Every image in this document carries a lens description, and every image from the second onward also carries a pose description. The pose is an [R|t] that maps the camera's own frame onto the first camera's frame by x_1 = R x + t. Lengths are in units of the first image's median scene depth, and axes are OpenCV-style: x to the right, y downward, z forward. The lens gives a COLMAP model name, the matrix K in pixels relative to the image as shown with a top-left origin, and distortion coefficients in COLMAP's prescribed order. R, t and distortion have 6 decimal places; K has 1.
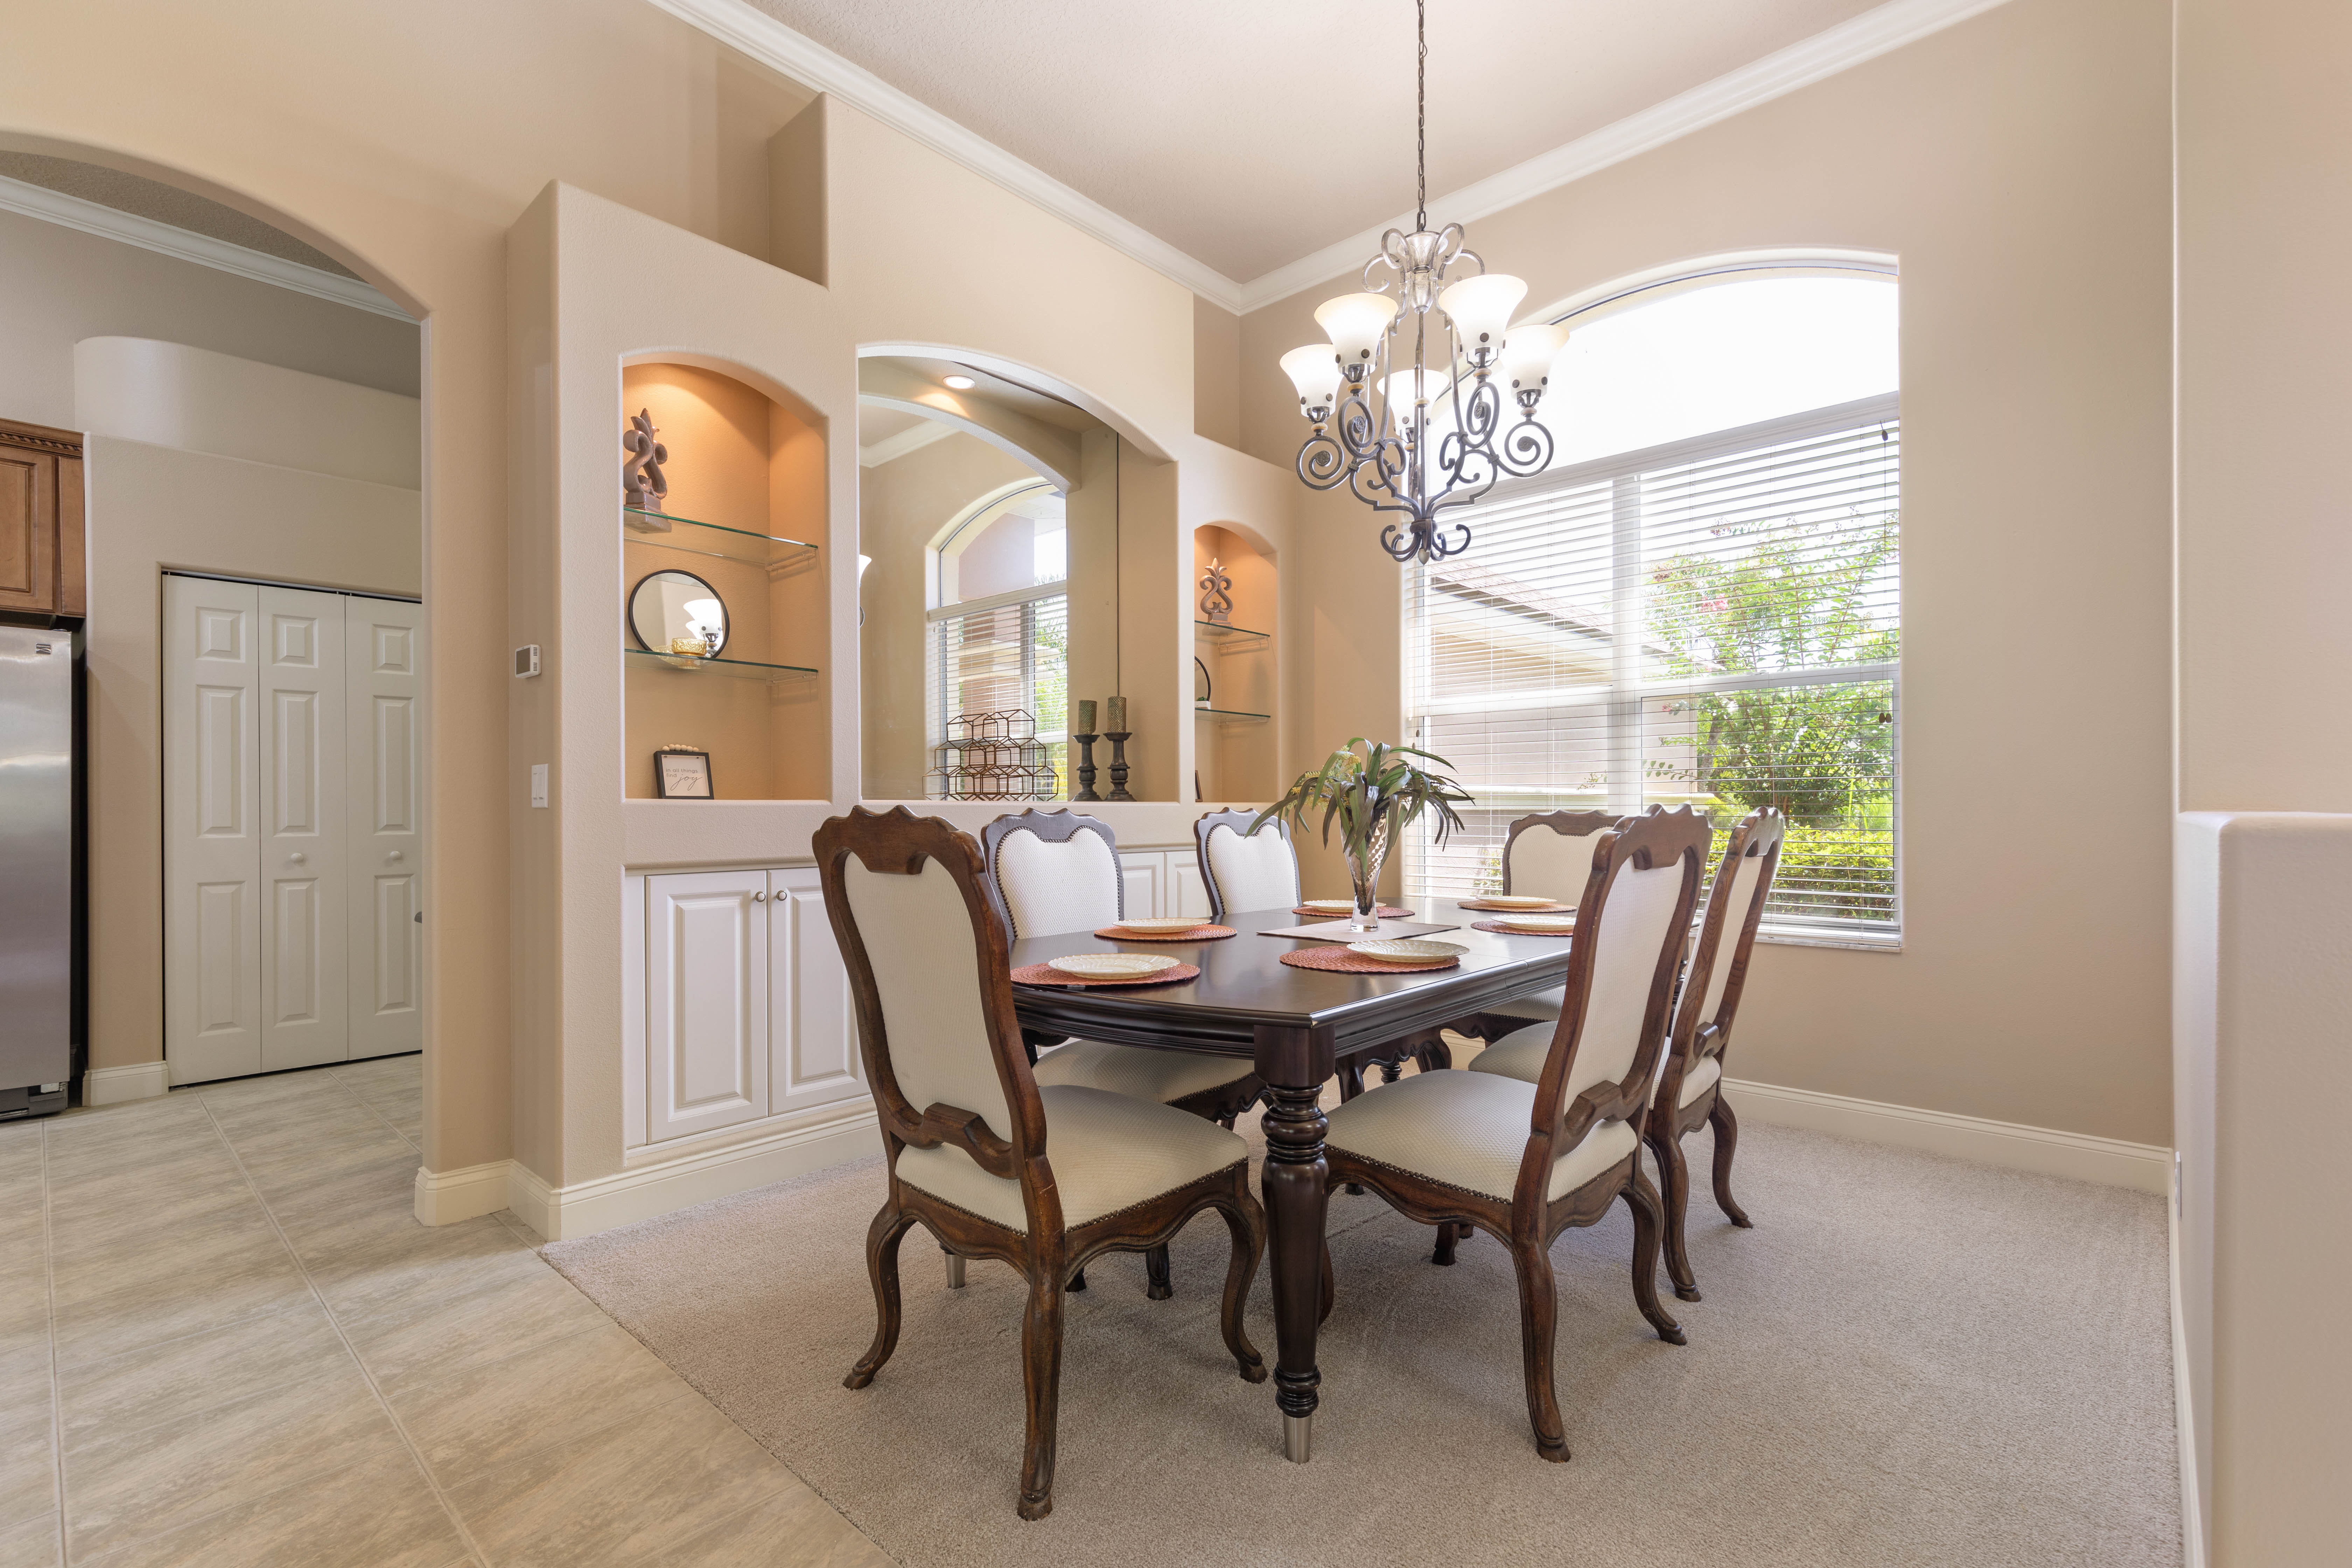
lens RADIAL K [[1076.6, 0, 1179.7], [0, 1076.6, 800.5], [0, 0, 1]] dist [0.007783, 0.000514]
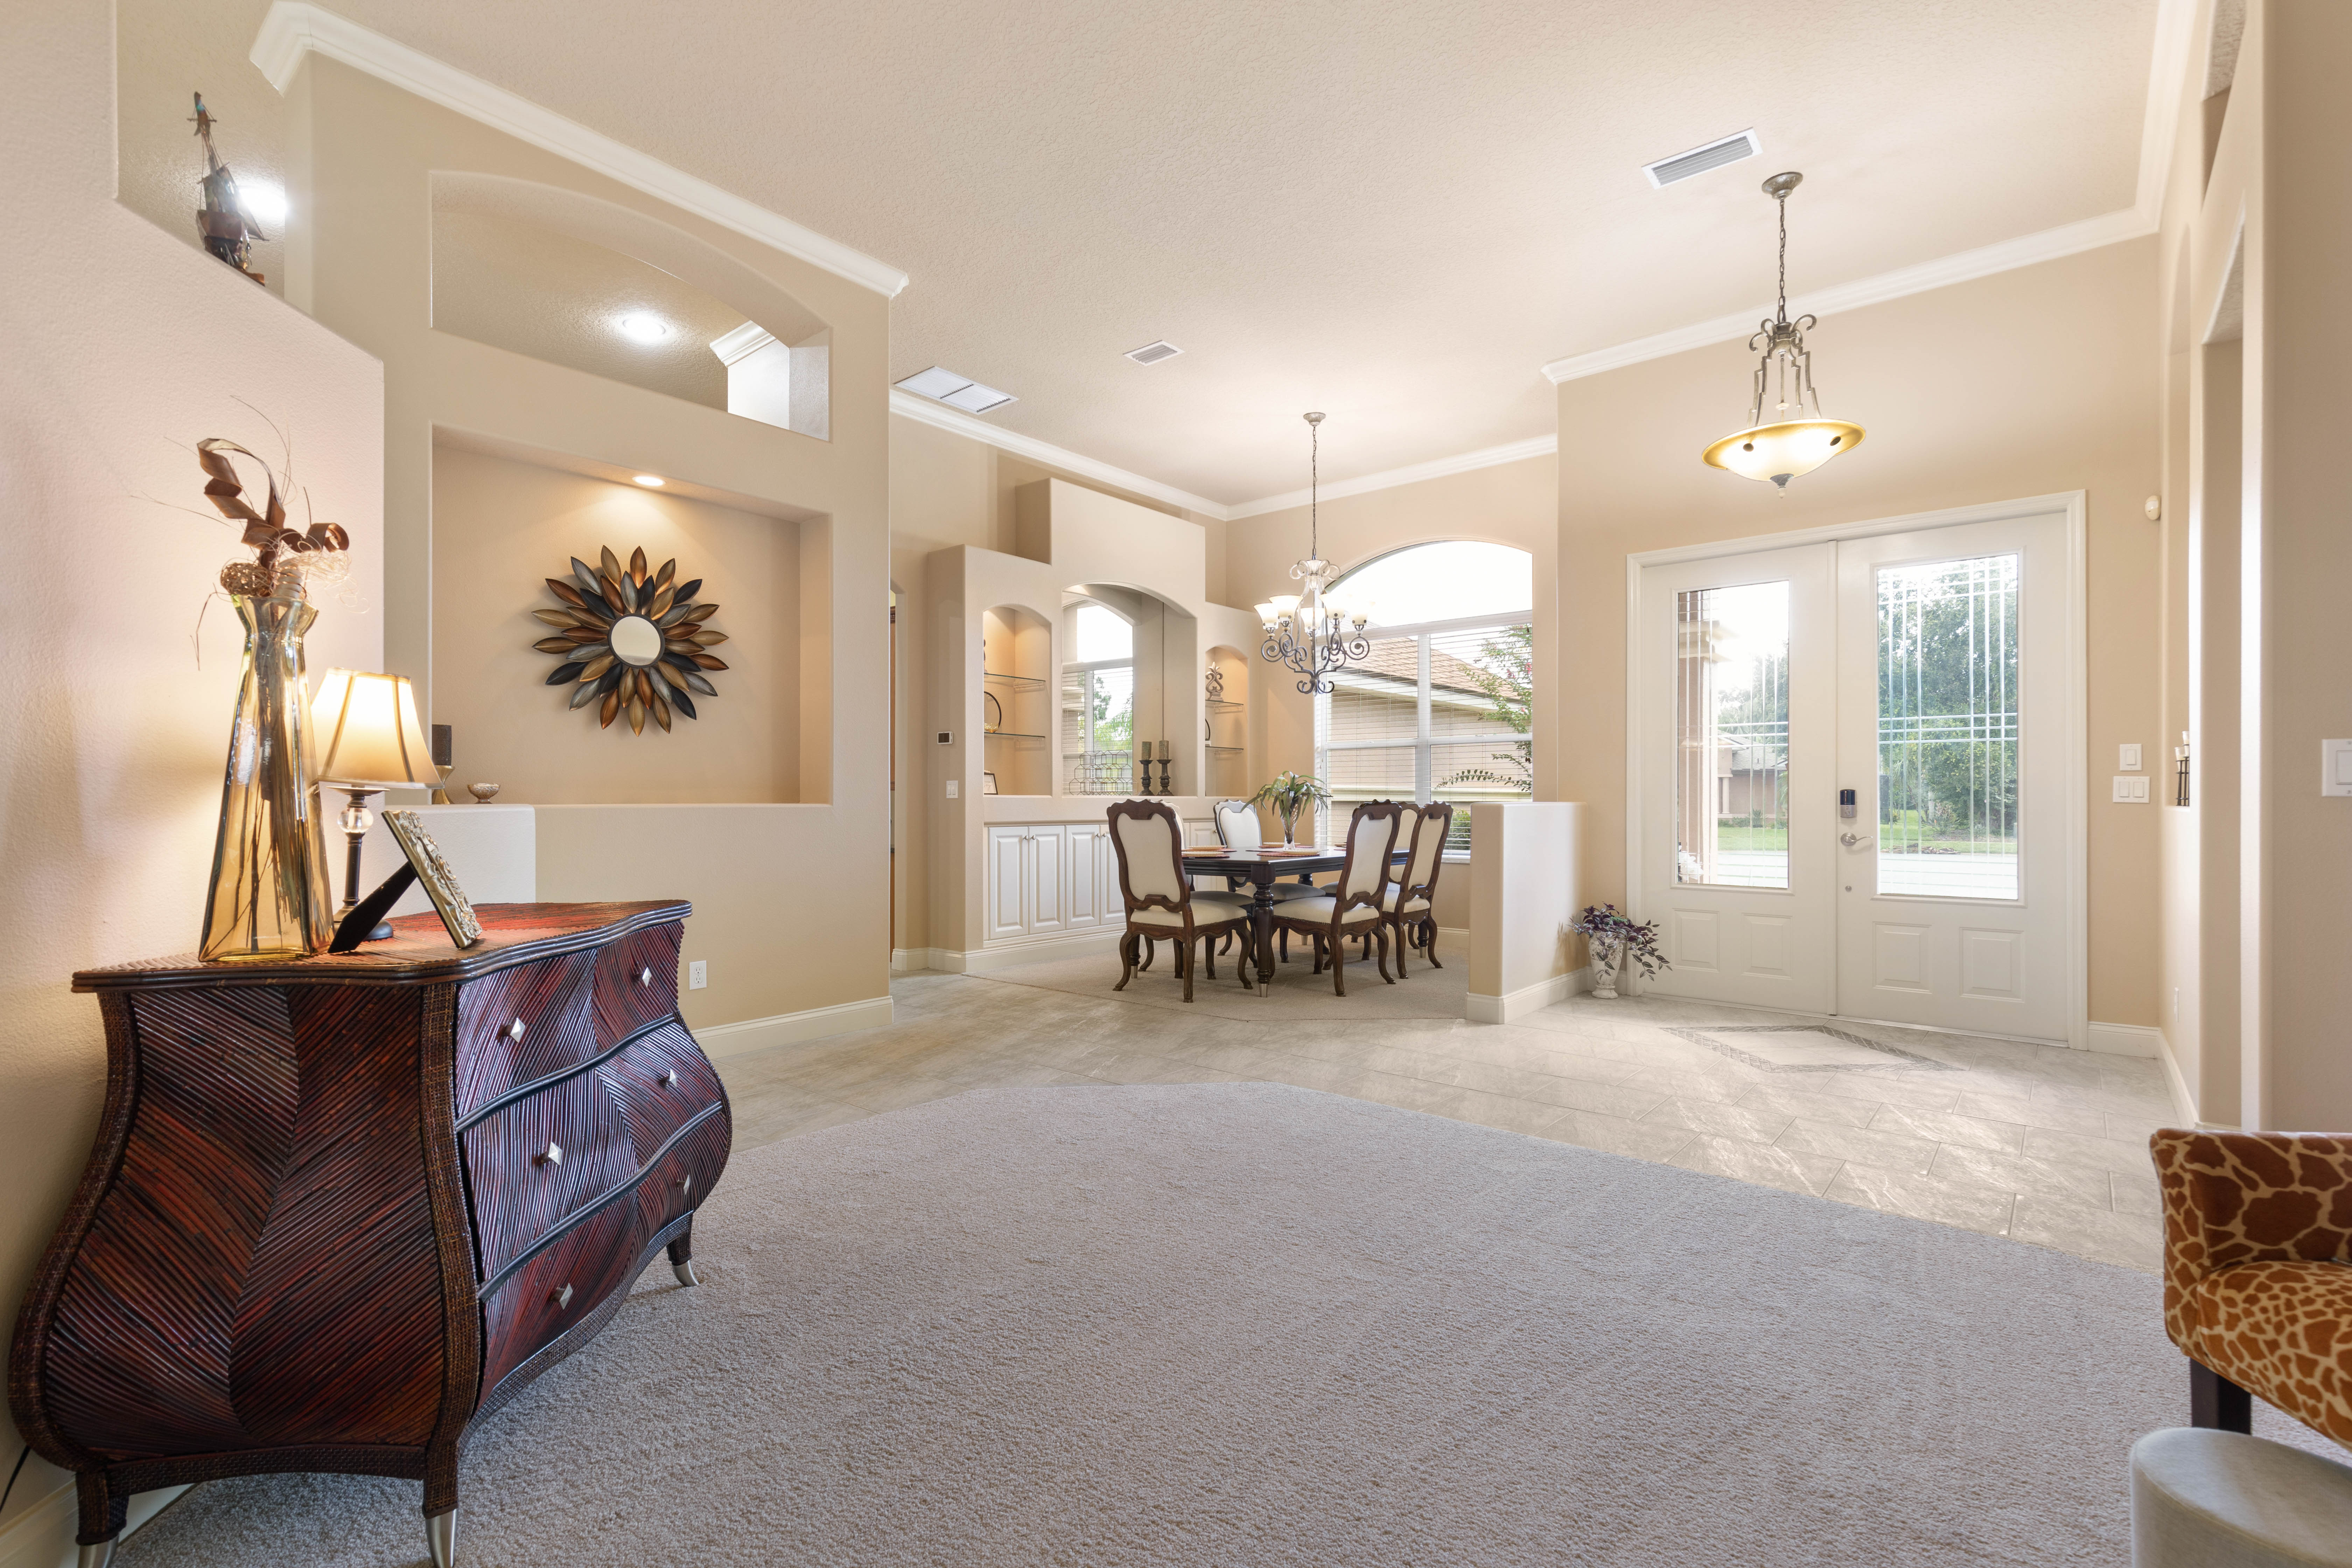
lens RADIAL K [[1076.6, 0, 1179.4], [0, 1076.6, 790.7], [0, 0, 1]] dist [0.007783, 0.000514]
pose [[0.998867, 0.004818, 0.047340, -0.186570], [-0.004835, 0.999988, 0.000246, -0.013627], [-0.047339, -0.000475, 0.998879, -1.383000]]
